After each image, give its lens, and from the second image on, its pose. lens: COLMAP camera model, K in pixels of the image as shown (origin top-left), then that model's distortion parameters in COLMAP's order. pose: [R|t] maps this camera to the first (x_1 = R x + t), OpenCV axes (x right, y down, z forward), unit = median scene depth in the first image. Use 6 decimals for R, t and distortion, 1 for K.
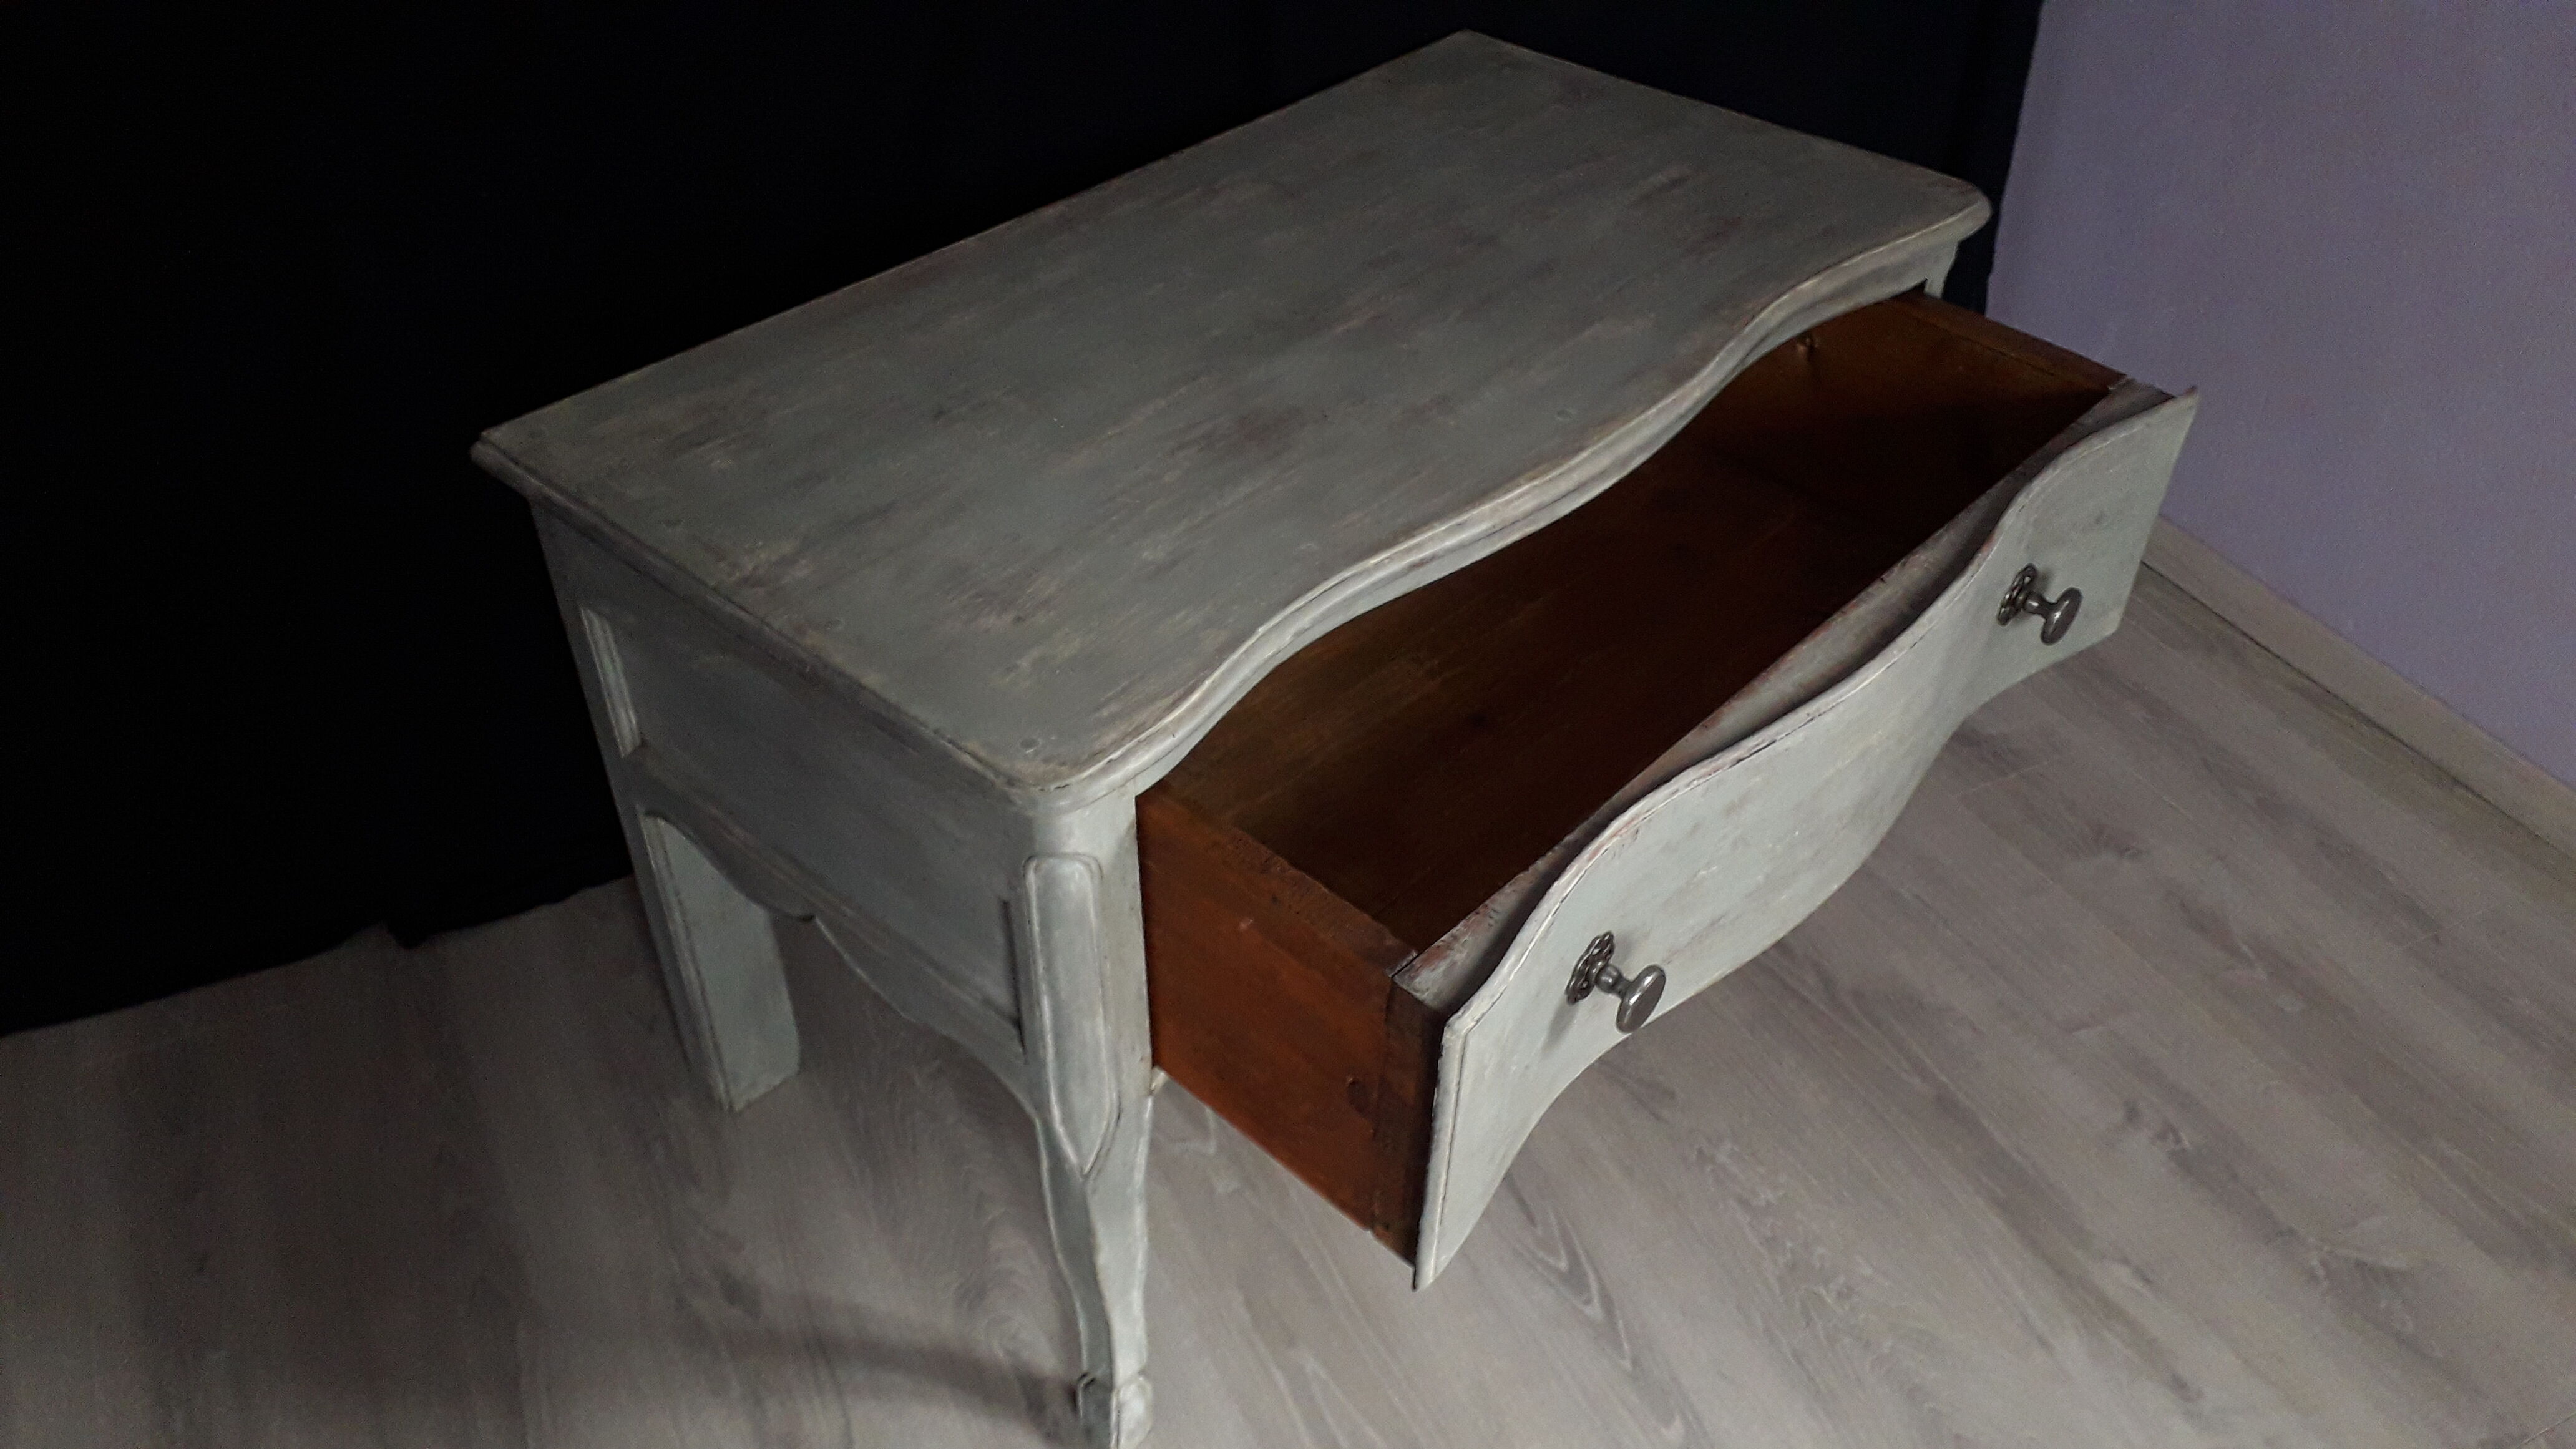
lens RADIAL K [[2023.8, 0, 1288.0], [0, 2023.8, 724.5], [0, 0, 1]] dist [0.124332, -0.207060]
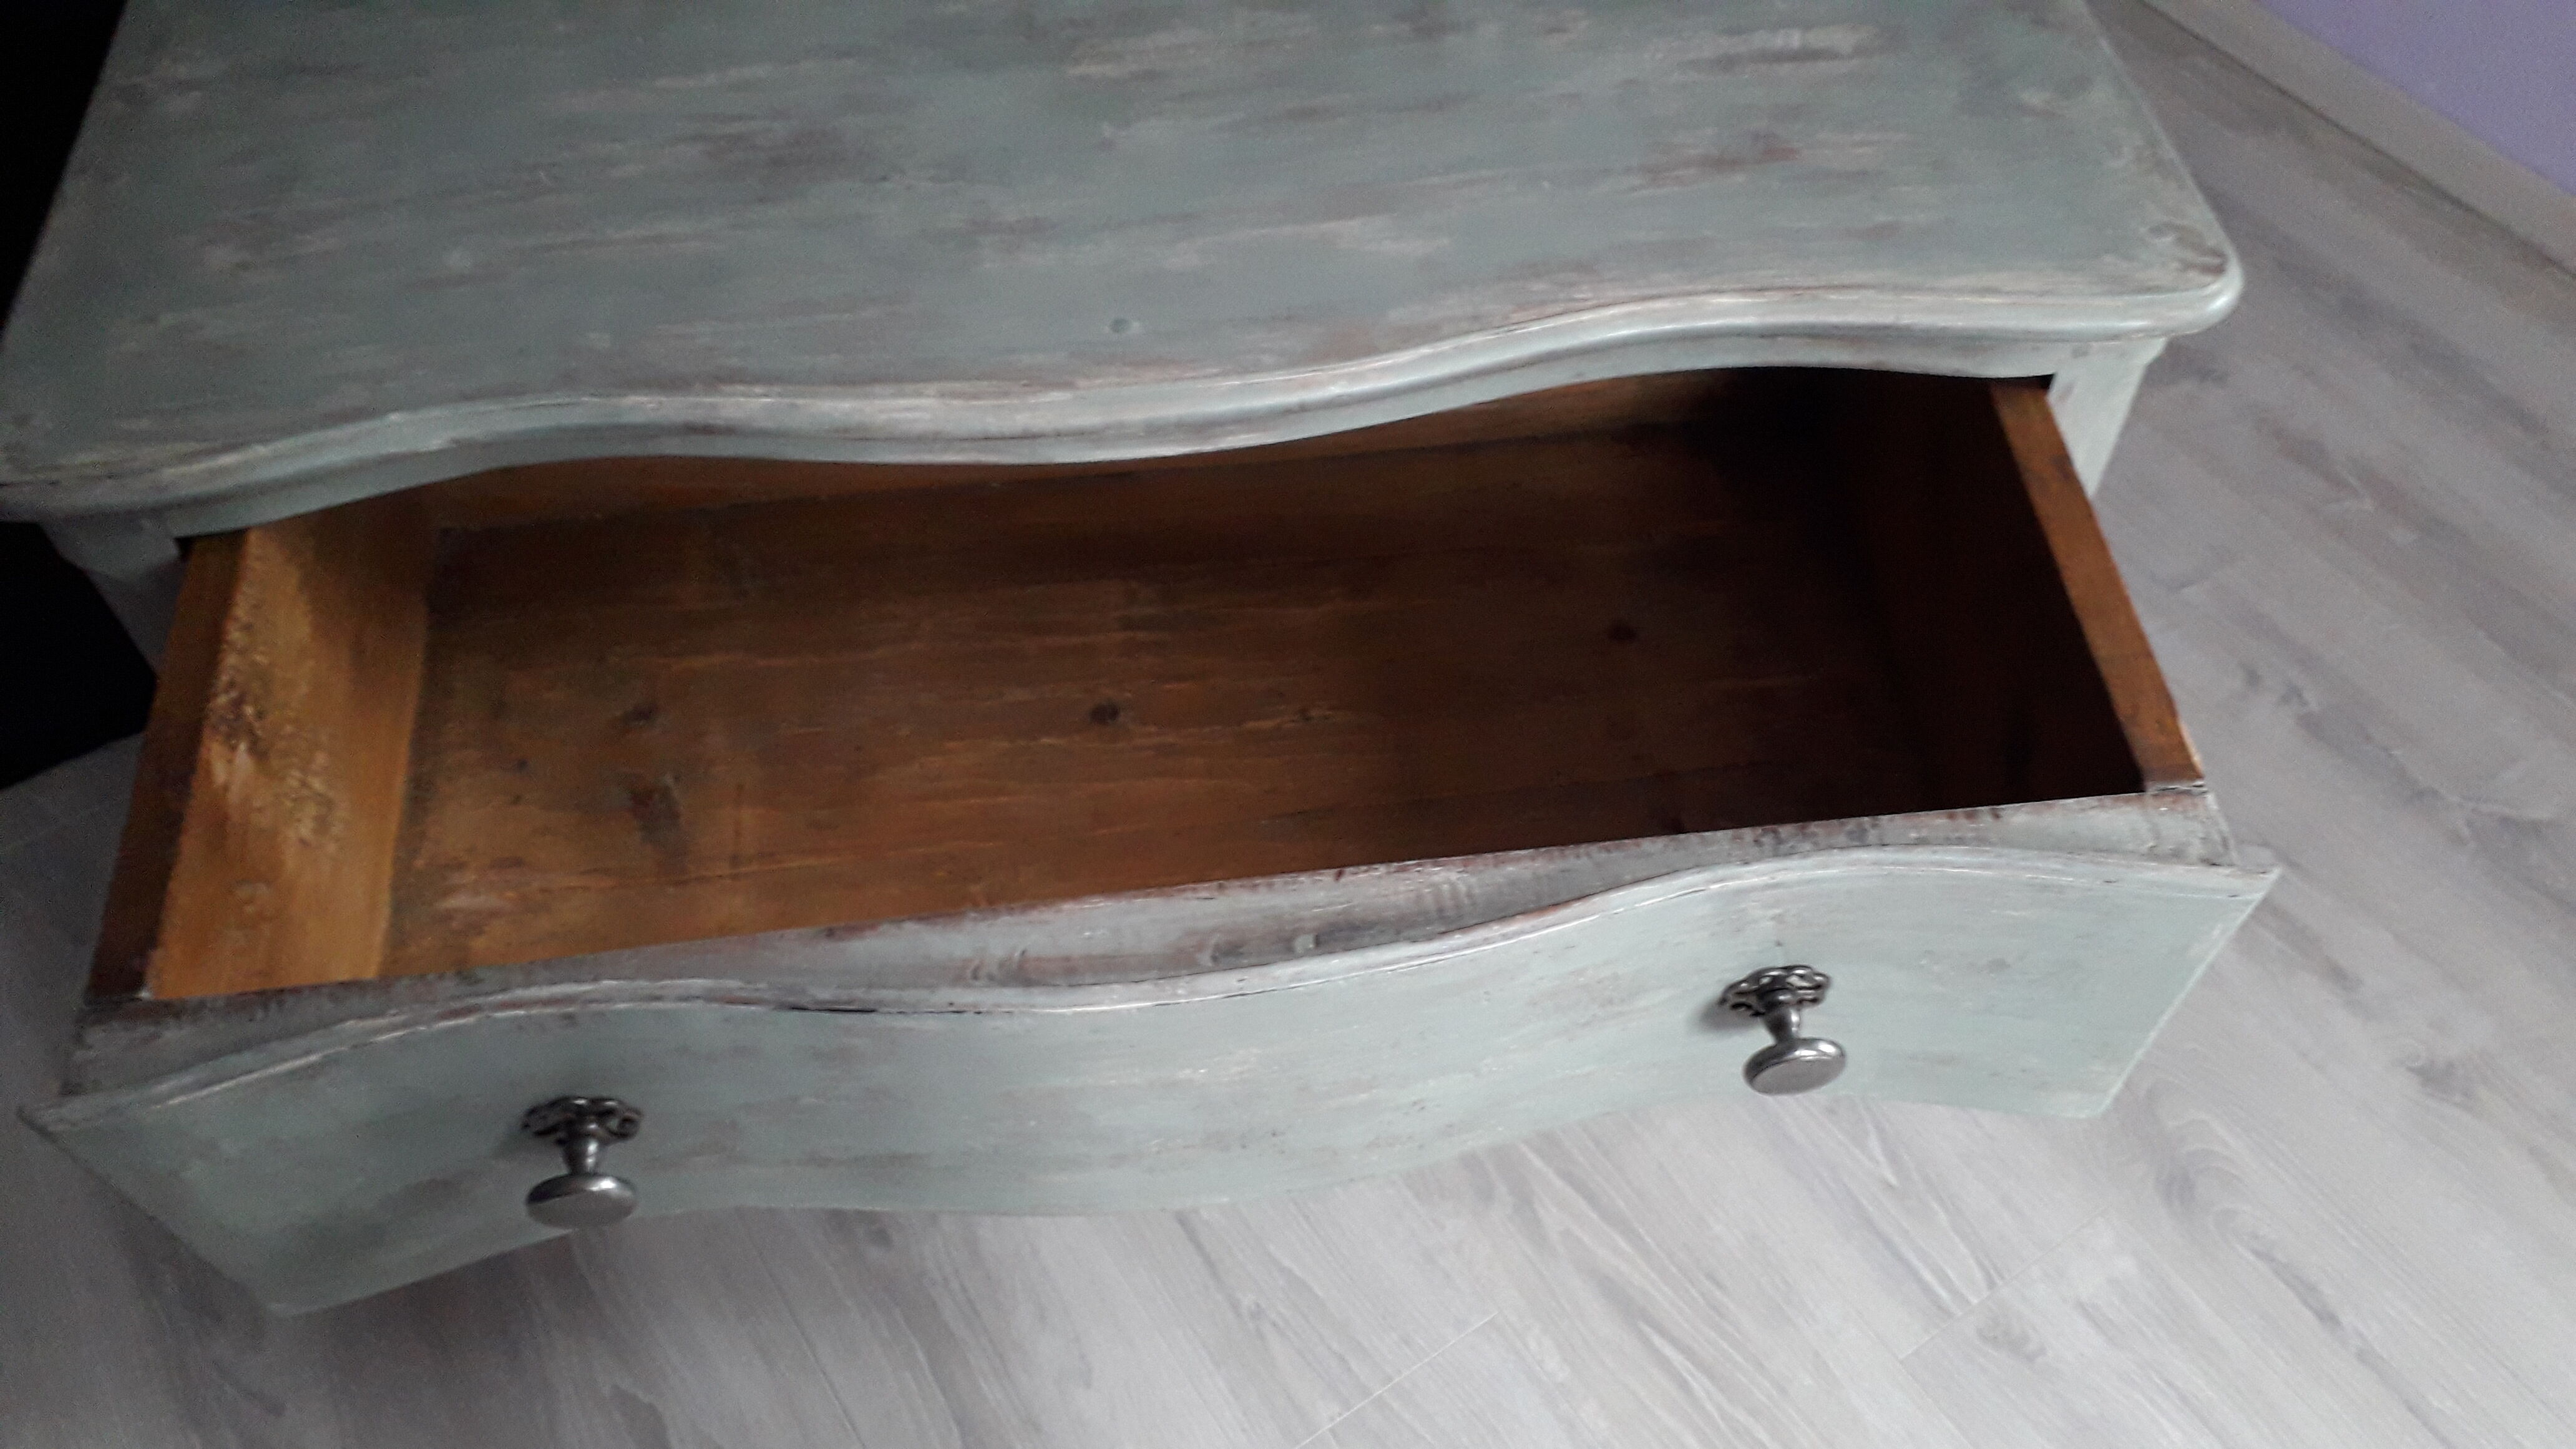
lens RADIAL K [[2058.6, 0, 1277.2], [0, 2058.6, 747.5], [0, 0, 1]] dist [0.196177, -0.521156]
pose [[0.768961, 0.508139, -0.387936, 0.469046], [-0.402496, 0.856260, 0.323753, -0.253437], [0.496685, -0.092810, 0.862954, 0.394896]]
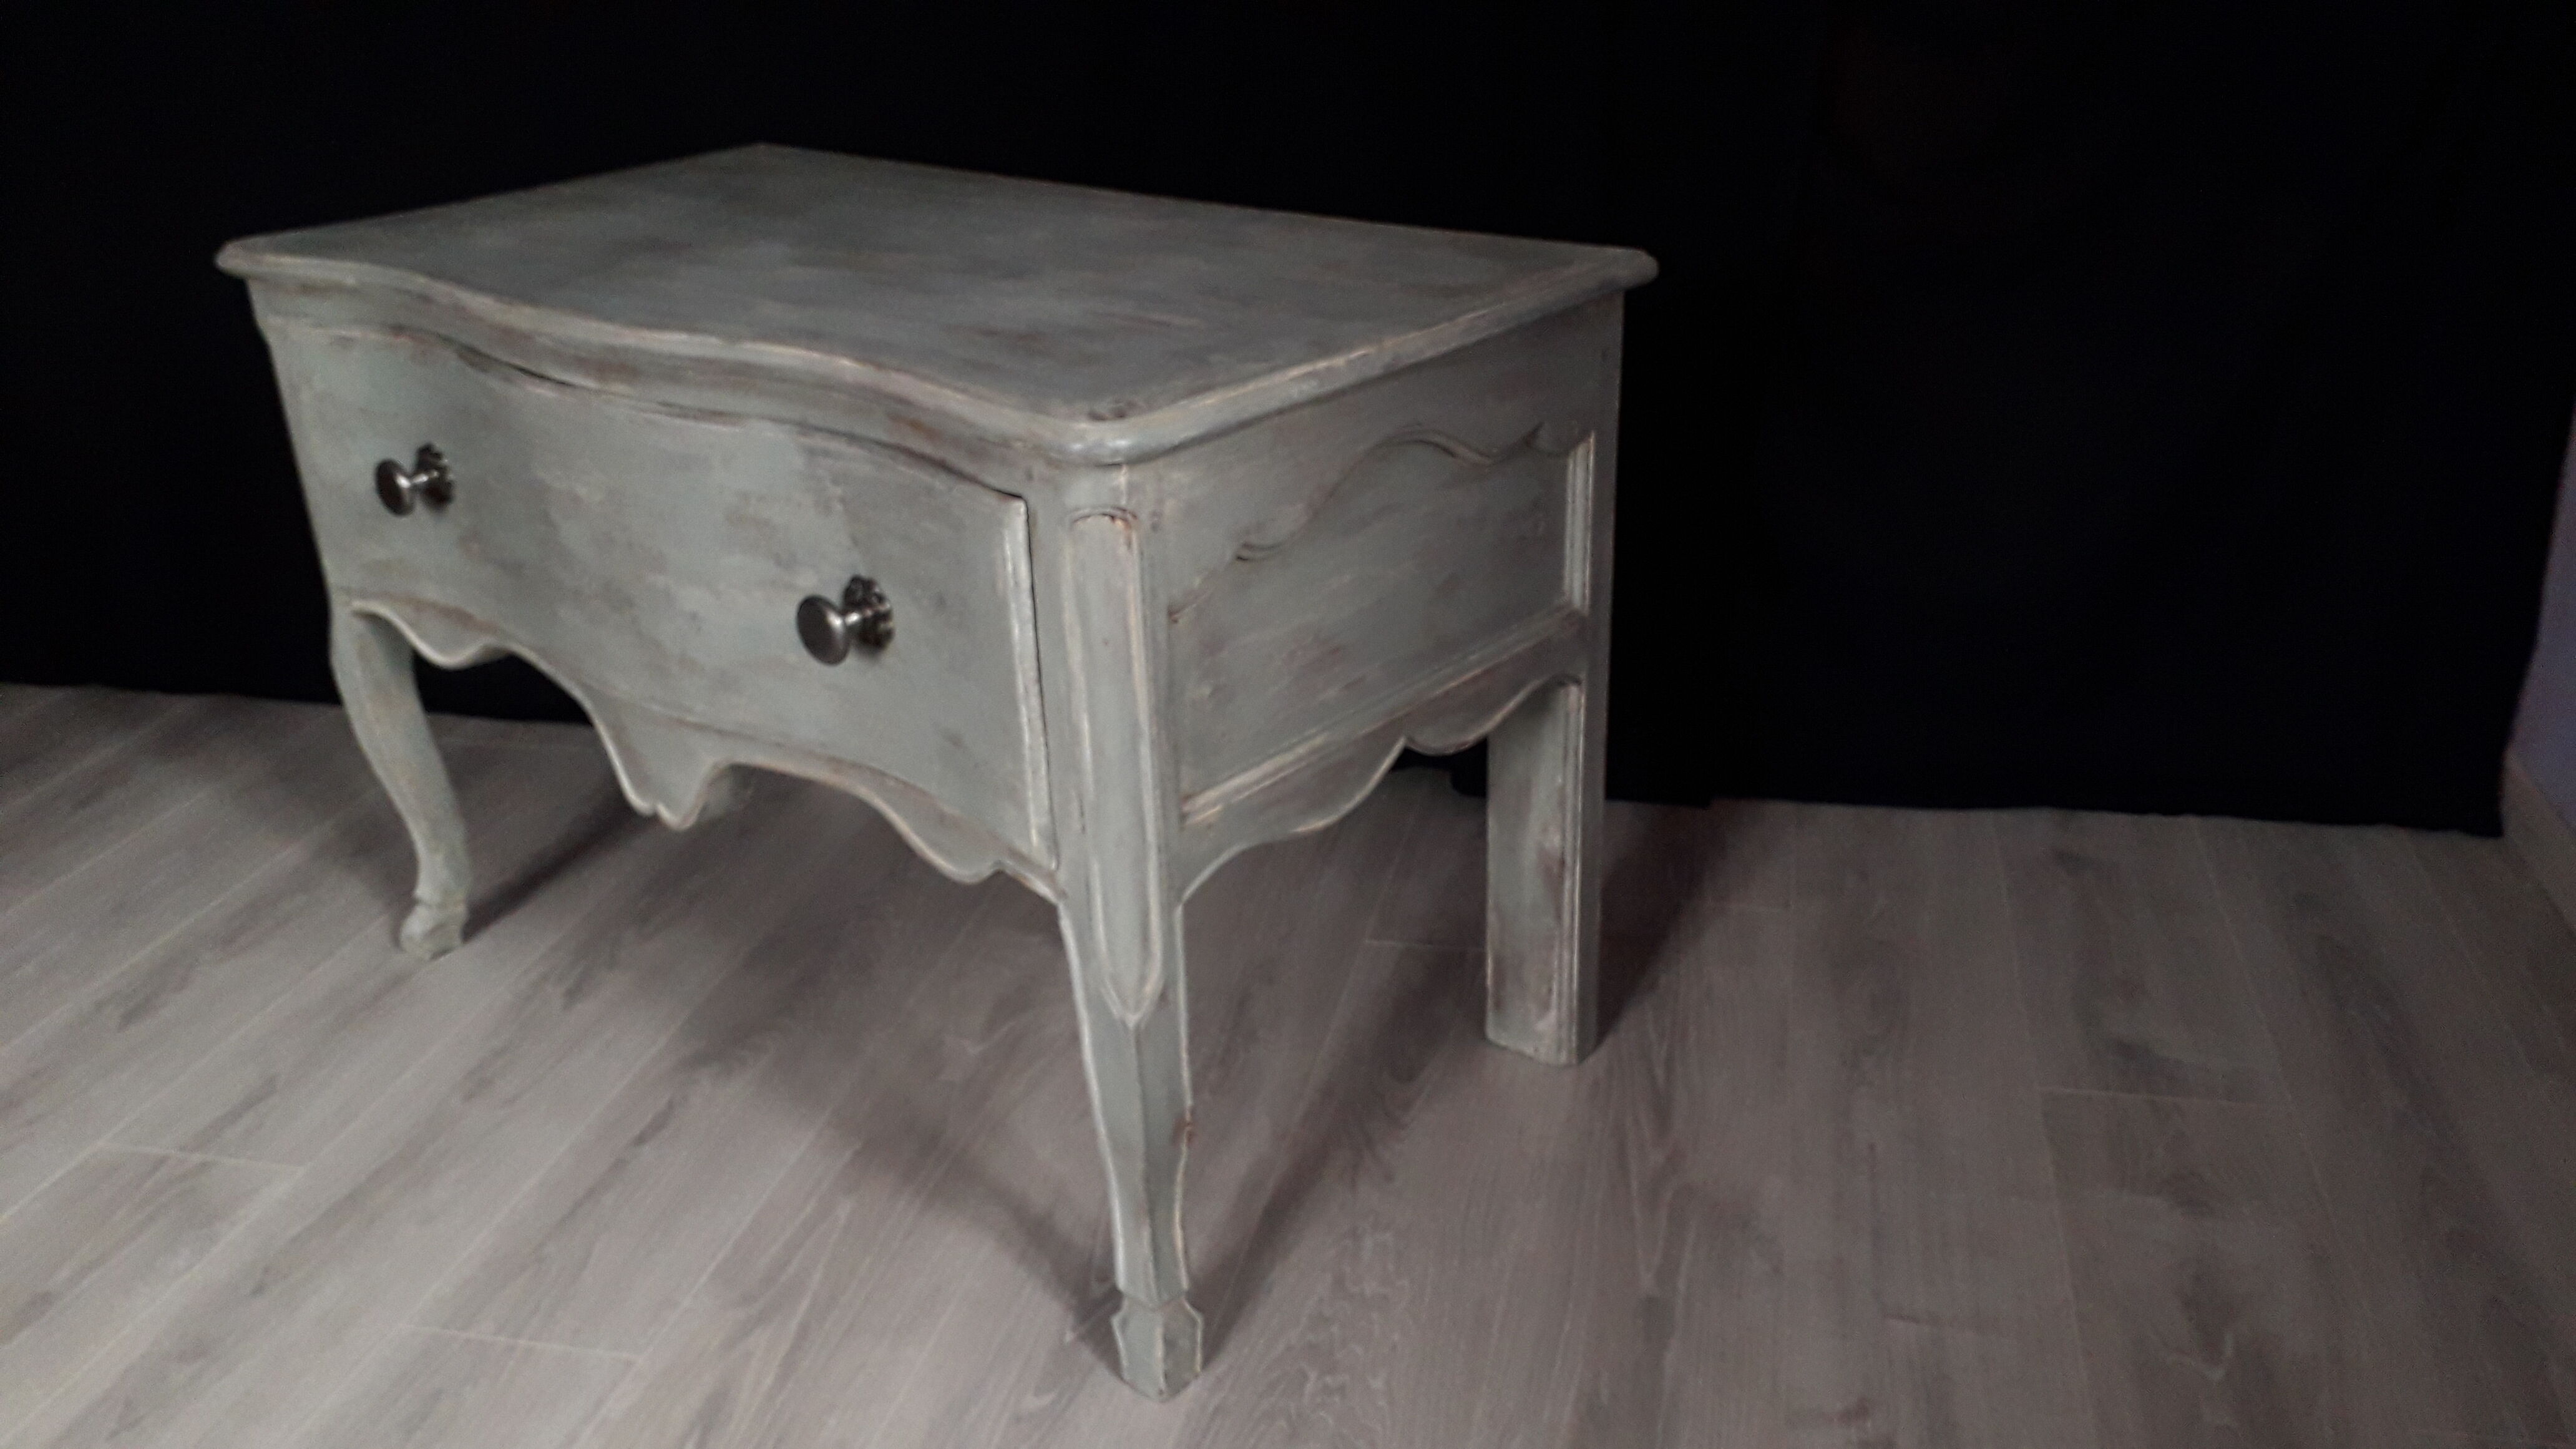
lens RADIAL K [[2058.6, 0, 1277.2], [0, 2058.6, 747.5], [0, 0, 1]] dist [0.196177, -0.521156]
pose [[0.066205, 0.409950, -0.909702, 1.088914], [-0.606941, 0.740187, 0.289389, -0.448286], [0.791985, 0.532976, 0.297820, 0.992970]]
